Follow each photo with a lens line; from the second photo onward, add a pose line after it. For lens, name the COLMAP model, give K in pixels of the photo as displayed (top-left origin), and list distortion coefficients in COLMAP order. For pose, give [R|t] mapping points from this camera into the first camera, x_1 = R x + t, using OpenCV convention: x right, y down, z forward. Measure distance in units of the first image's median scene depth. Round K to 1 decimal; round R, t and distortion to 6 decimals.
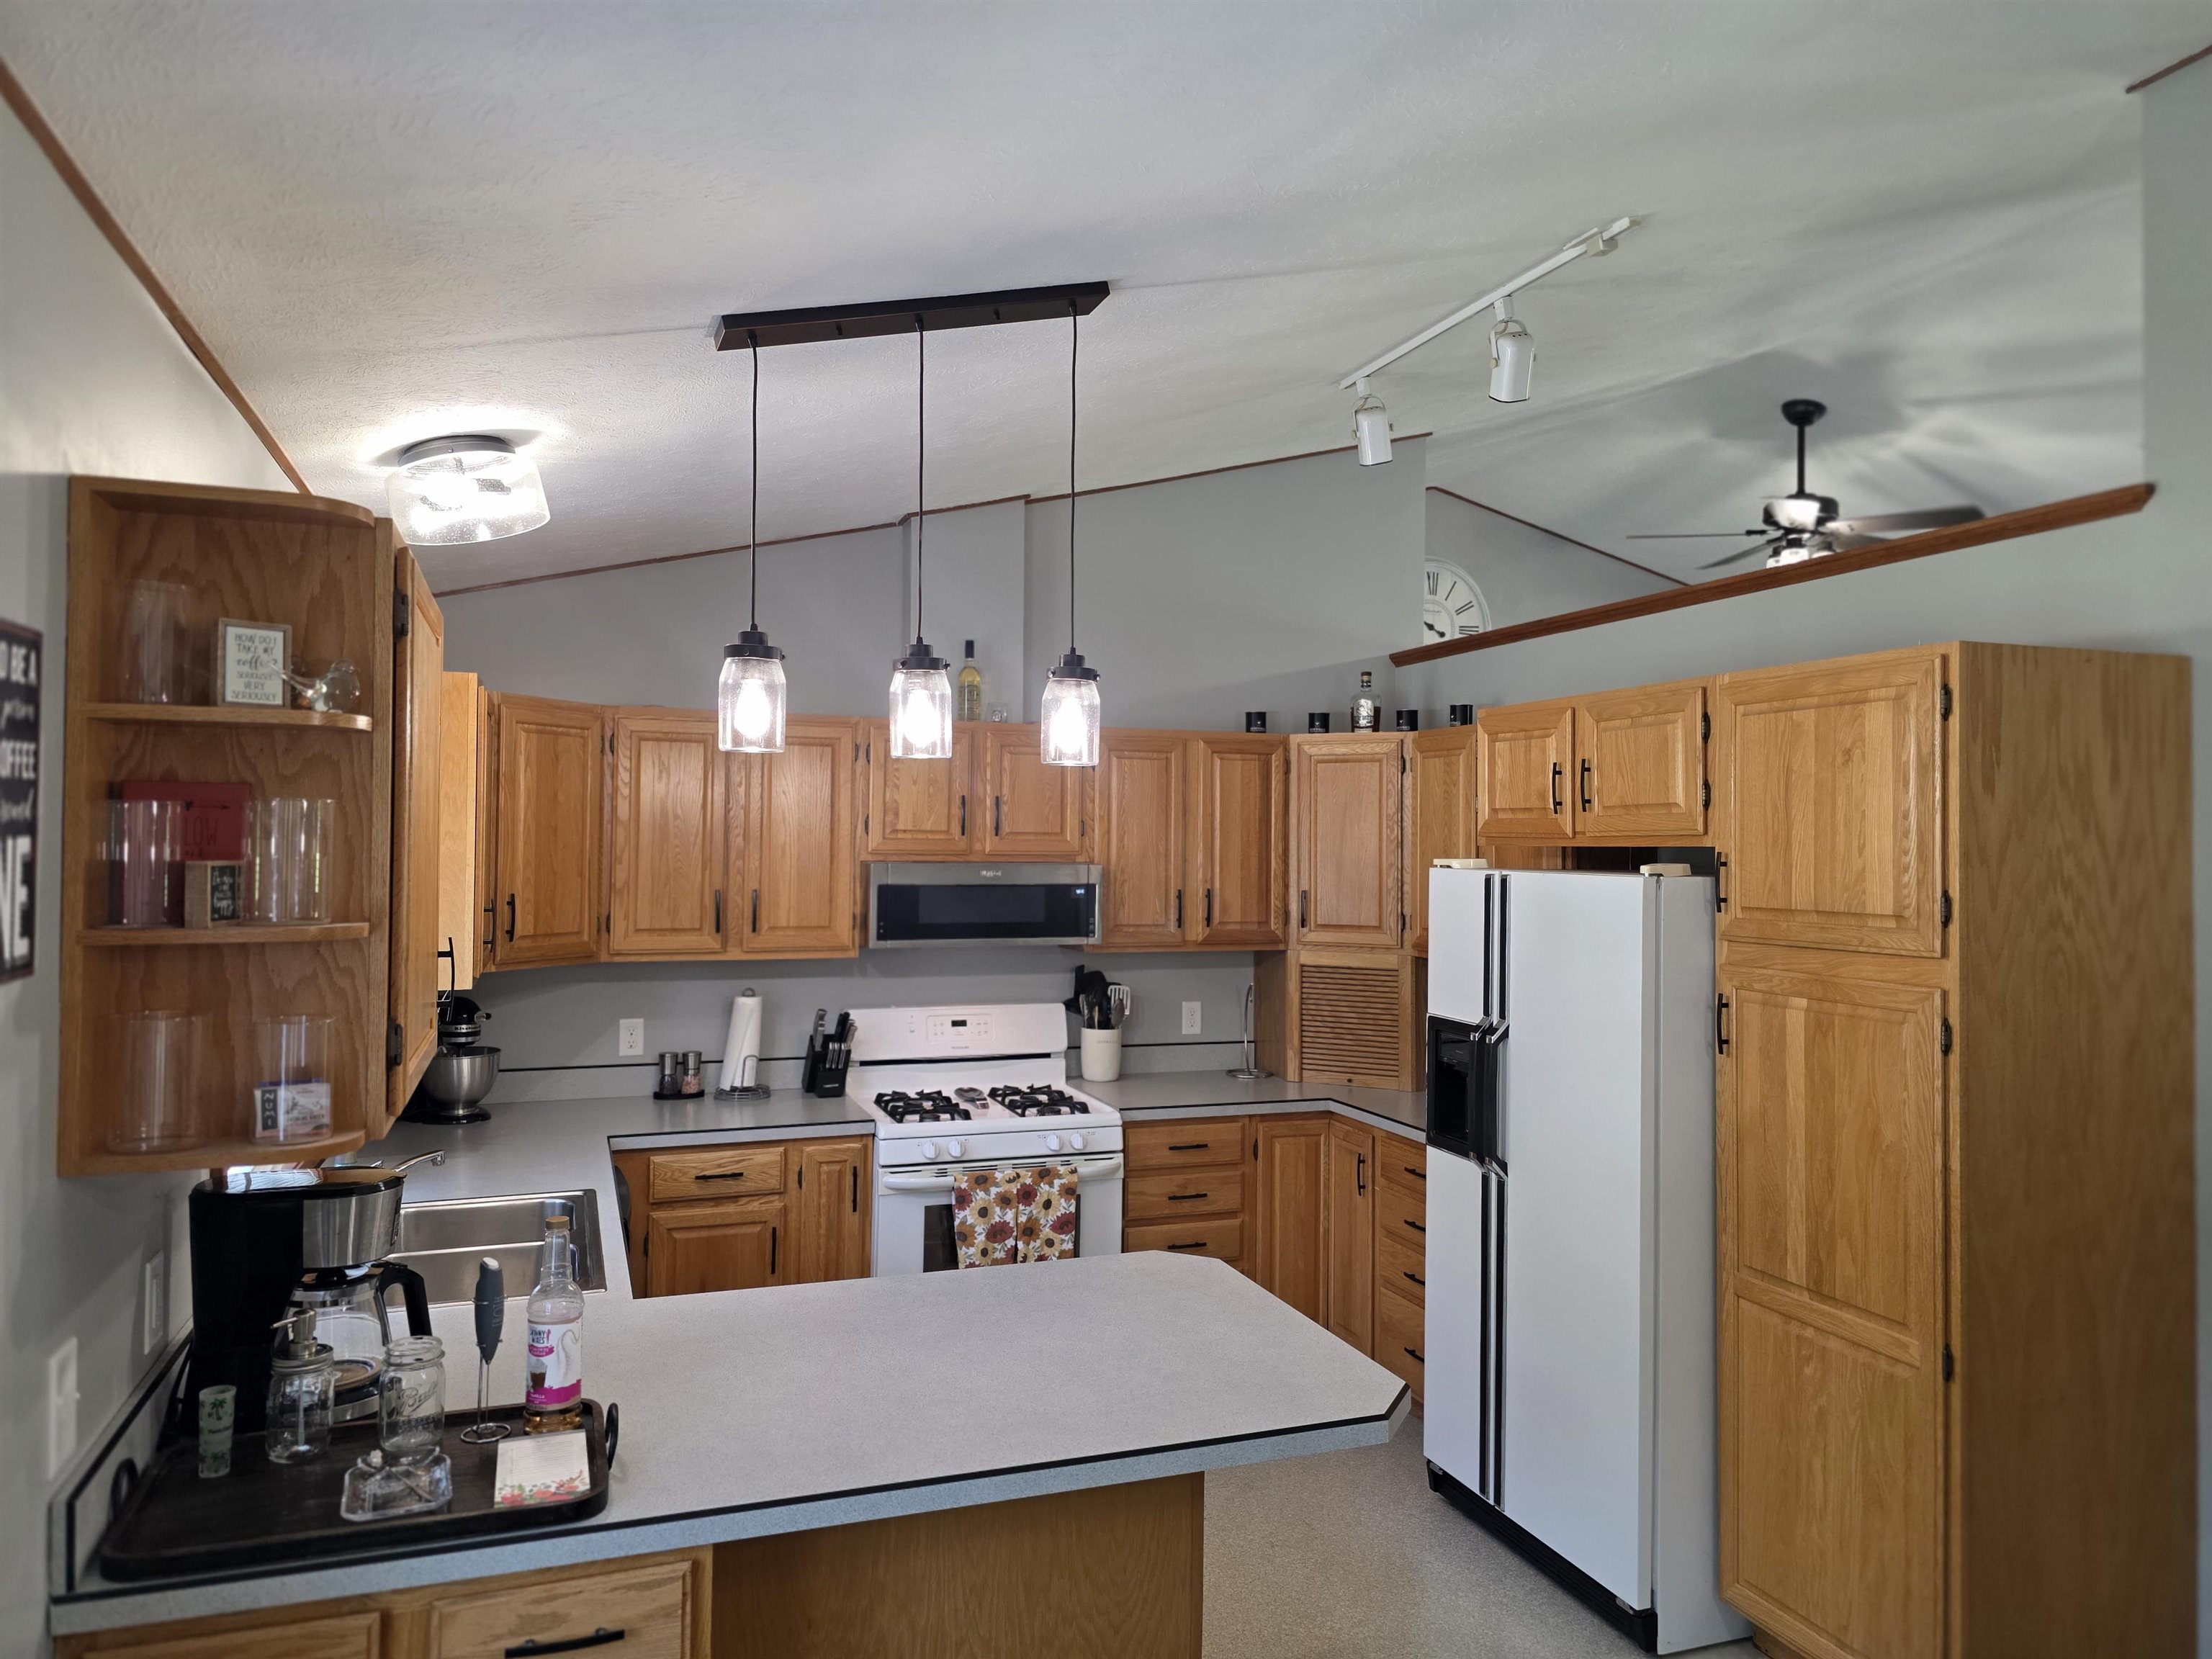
lens RADIAL K [[1540.4, 0, 1111.3], [0, 1540.4, 790.2], [0, 0, 1]] dist [0.062404, -0.069624]
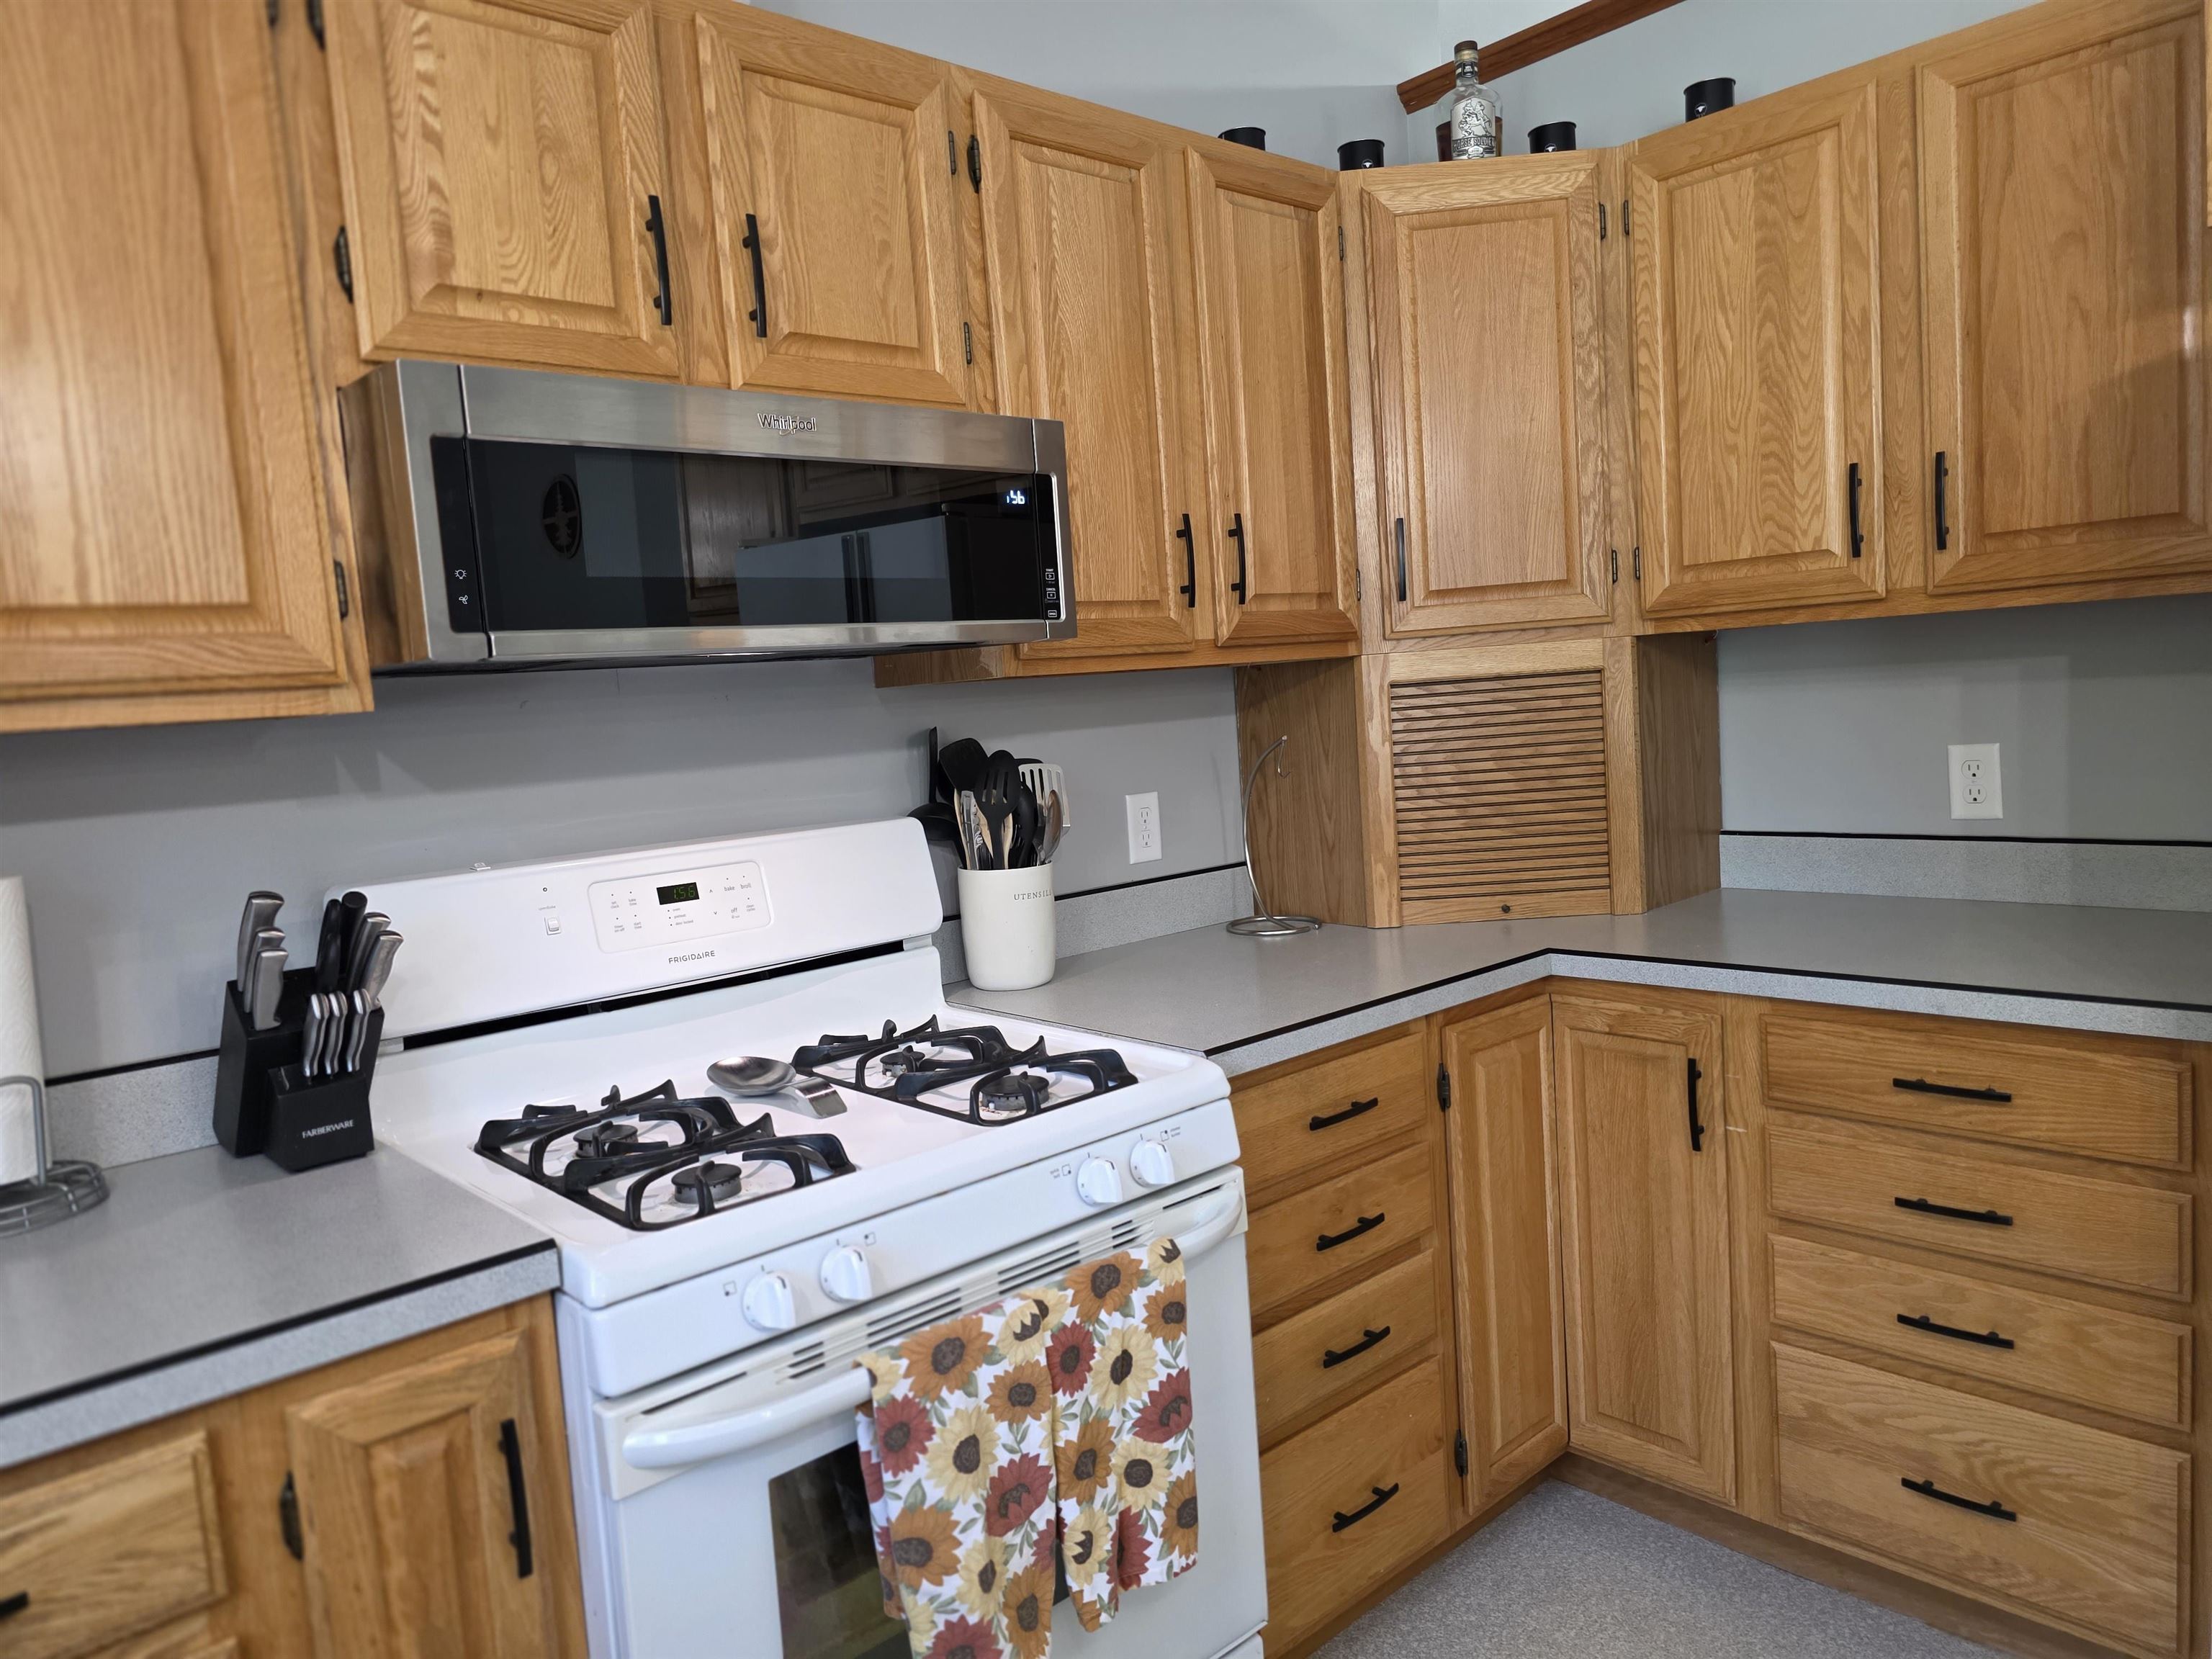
lens RADIAL K [[1540.9, 0, 1144.6], [0, 1540.9, 826.7], [0, 0, 1]] dist [0.033669, -0.041263]
pose [[0.919681, -0.109869, 0.376984, -0.152320], [0.067086, 0.989907, 0.124838, 0.110421], [-0.386894, -0.089520, 0.917768, 0.706151]]
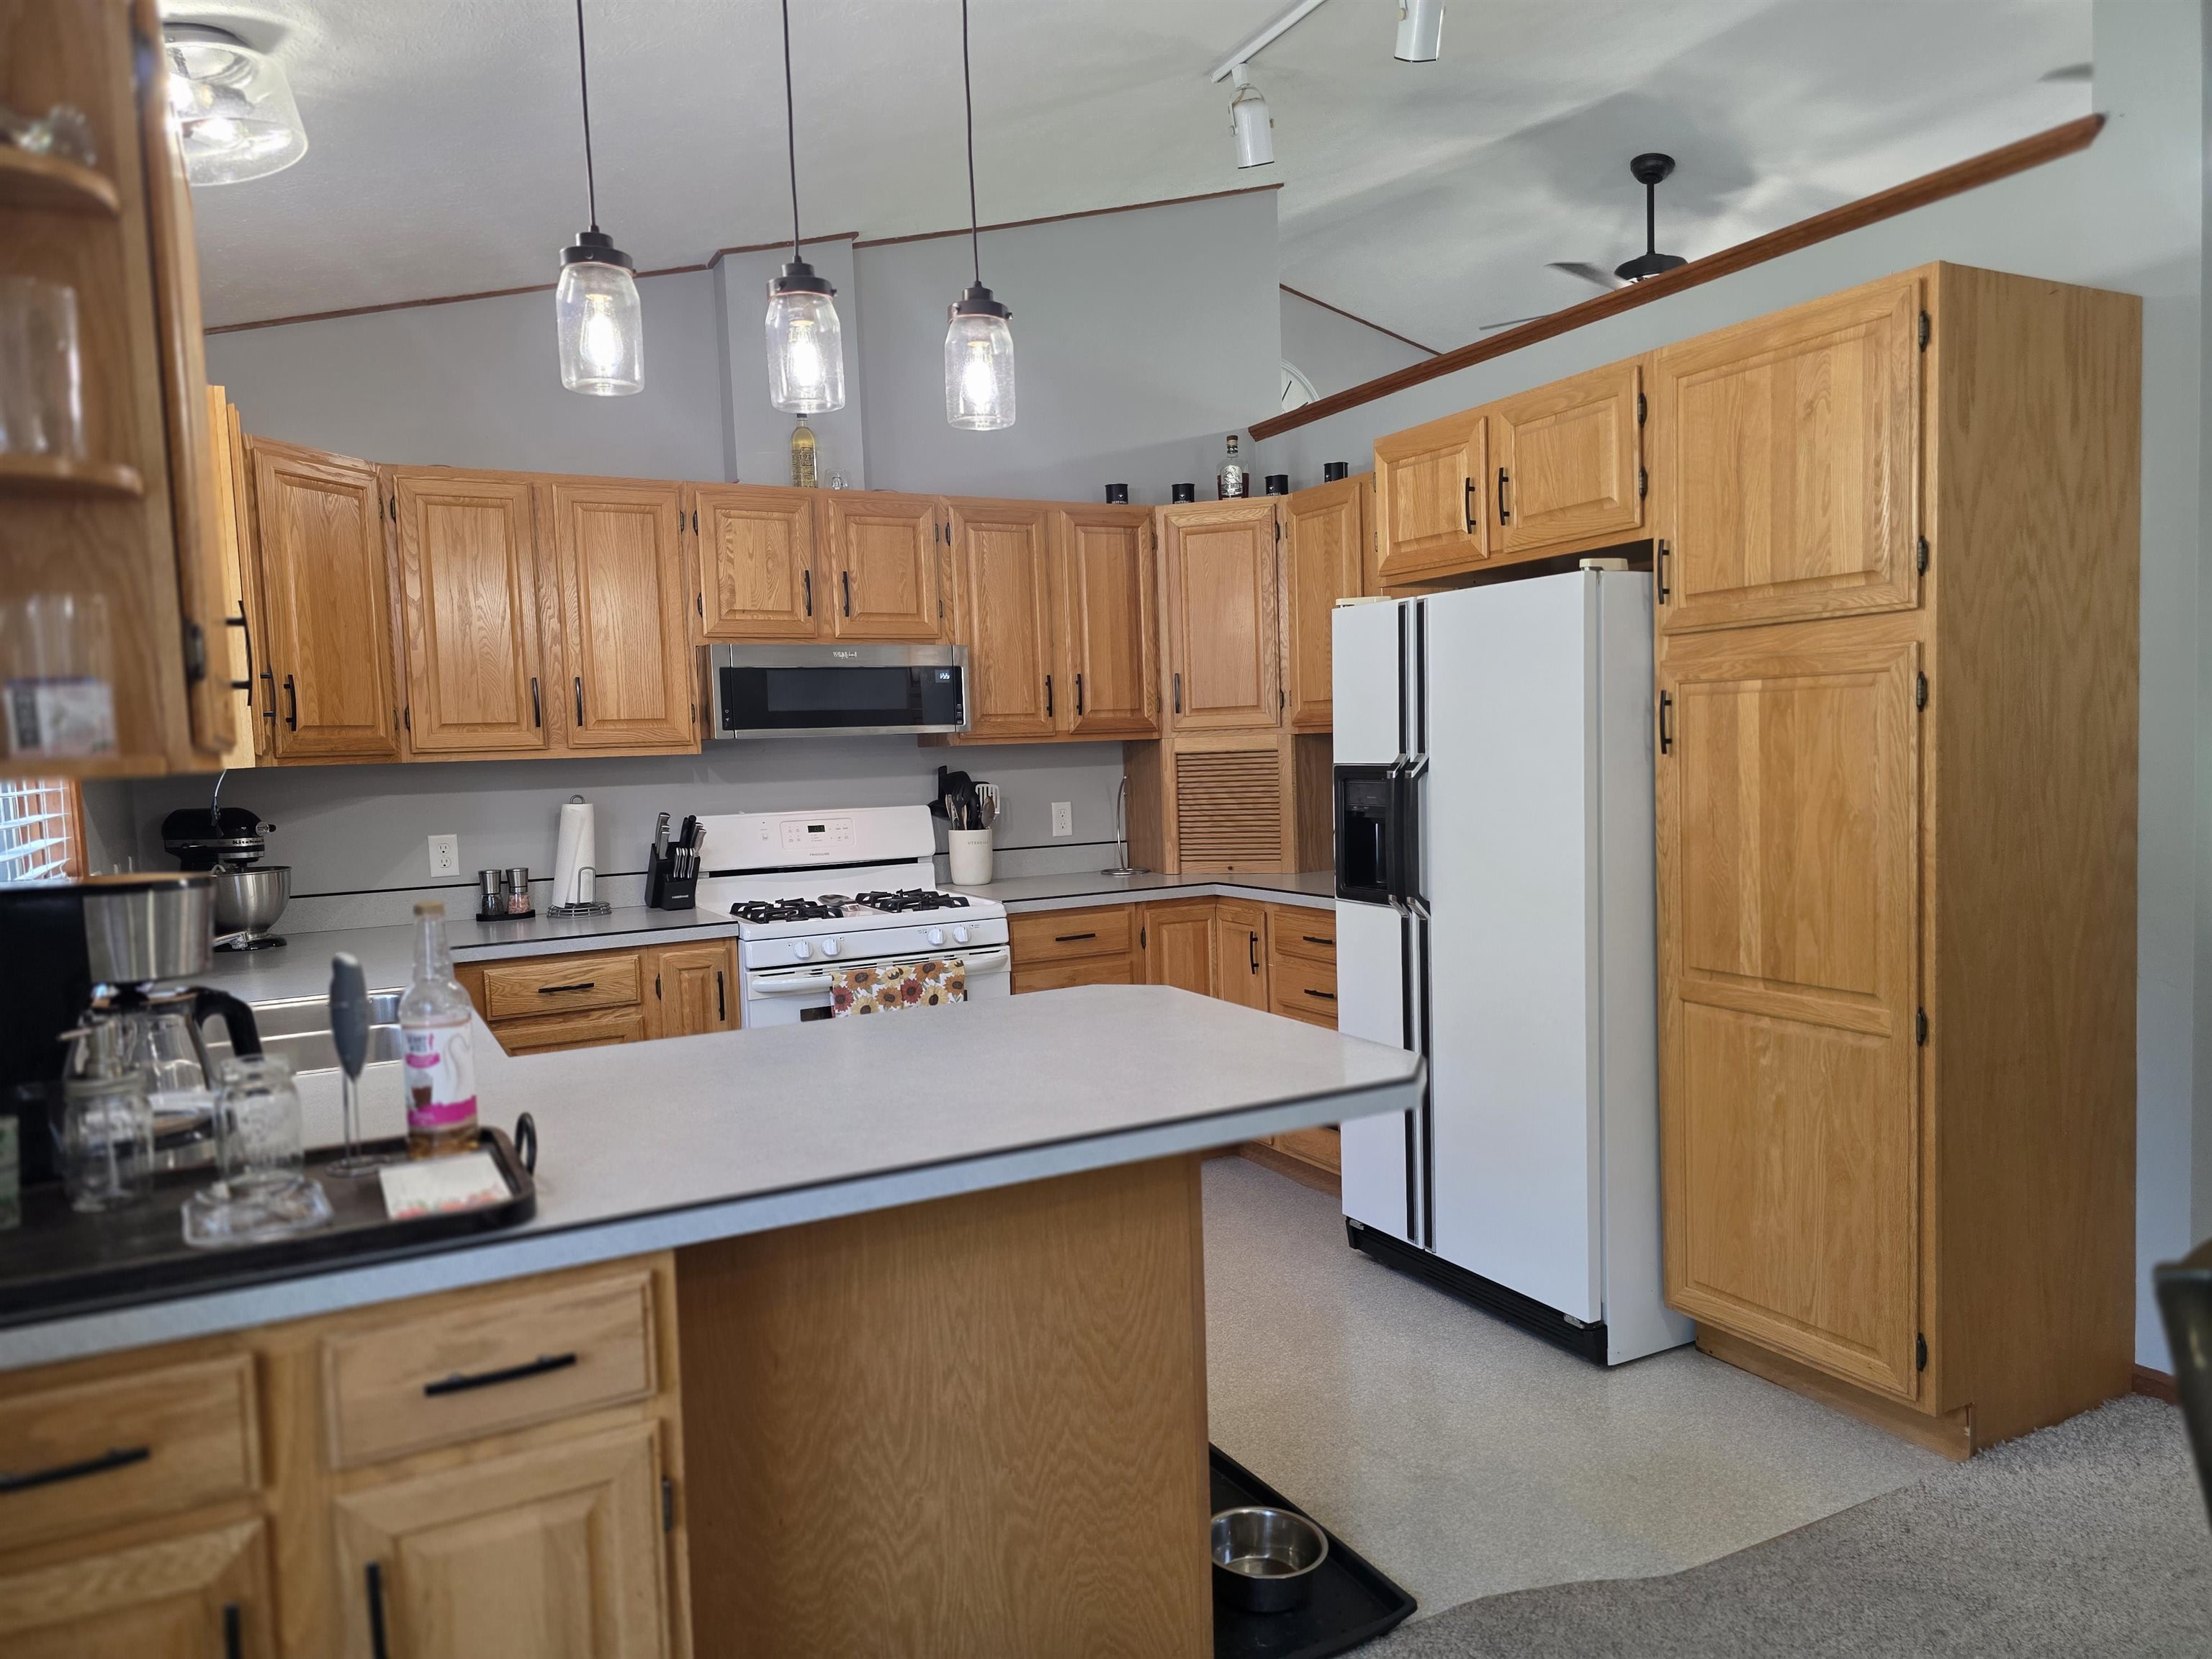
lens RADIAL K [[1535.4, 0, 1110.8], [0, 1535.4, 834.9], [0, 0, 1]] dist [0.071993, -0.083559]
pose [[0.989419, -0.054490, 0.134464, -0.055474], [0.042157, 0.994780, 0.092923, 0.087972], [-0.138825, -0.086271, 0.986552, 0.080753]]
